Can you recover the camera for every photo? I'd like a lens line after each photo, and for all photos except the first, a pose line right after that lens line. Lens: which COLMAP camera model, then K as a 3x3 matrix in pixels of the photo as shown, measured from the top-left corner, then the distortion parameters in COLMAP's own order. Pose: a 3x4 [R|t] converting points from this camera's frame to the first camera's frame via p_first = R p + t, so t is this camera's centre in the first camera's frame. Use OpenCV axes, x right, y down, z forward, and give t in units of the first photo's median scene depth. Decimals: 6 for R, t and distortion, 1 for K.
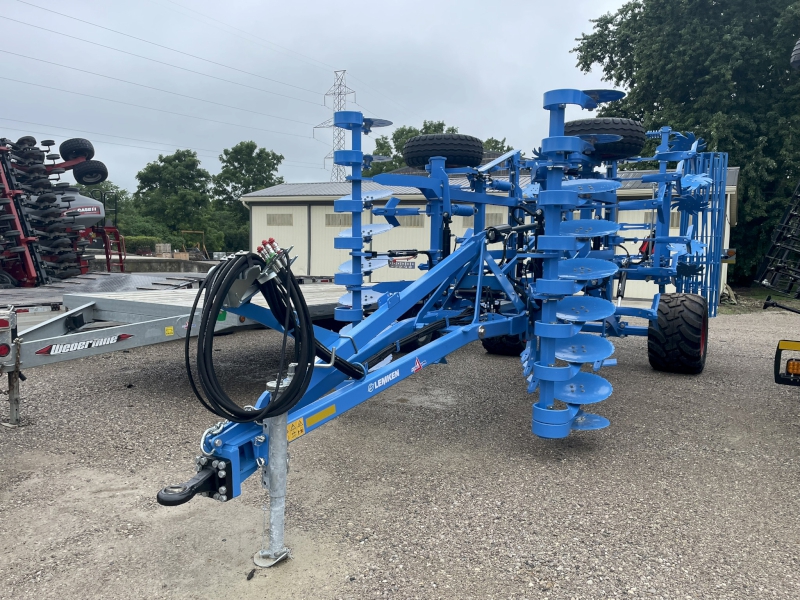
lens RADIAL K [[615.9, 0, 399.9], [0, 615.9, 303.1], [0, 0, 1]] dist [0.024364, -0.009491]
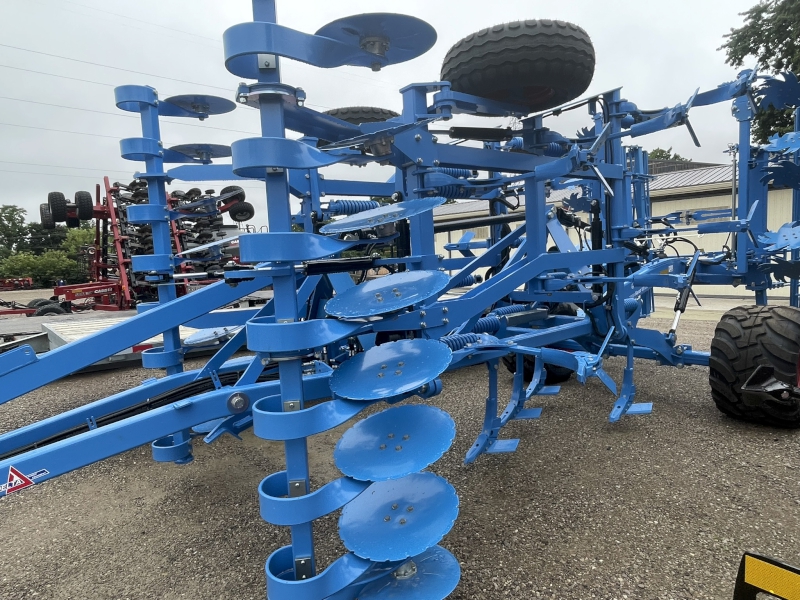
lens RADIAL K [[489.3, 0, 398.7], [0, 489.3, 298.3], [0, 0, 1]] dist [0.001267, -0.002045]
pose [[0.934979, -0.027729, -0.353618, 0.075937], [0.023989, 0.999600, -0.014958, -0.007267], [0.353892, 0.005503, 0.935270, 0.102430]]
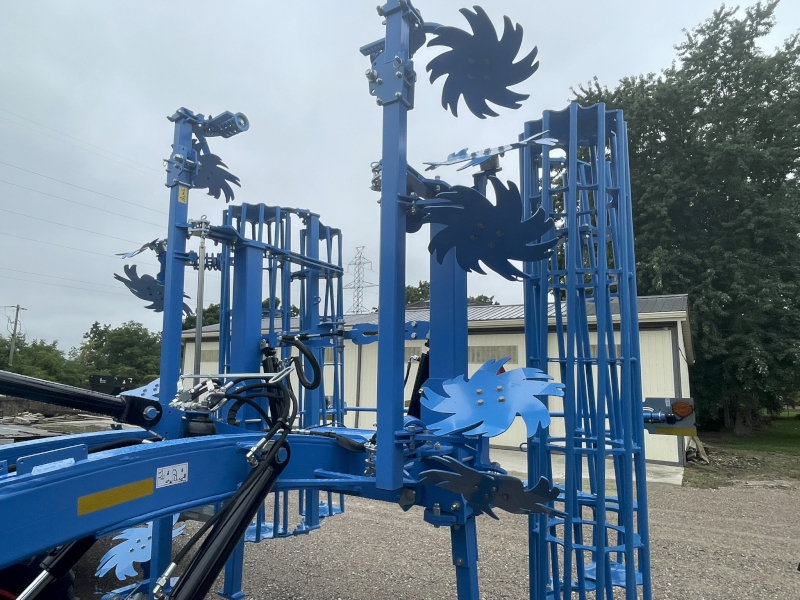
lens RADIAL K [[489.3, 0, 379.1], [0, 489.3, 299.8], [0, 0, 1]] dist [0.001267, -0.002045]
pose [[0.997033, 0.000046, -0.076978, 0.133937], [-0.019627, 0.967101, -0.253635, -0.024135], [0.074434, 0.254393, 0.964232, 0.245424]]
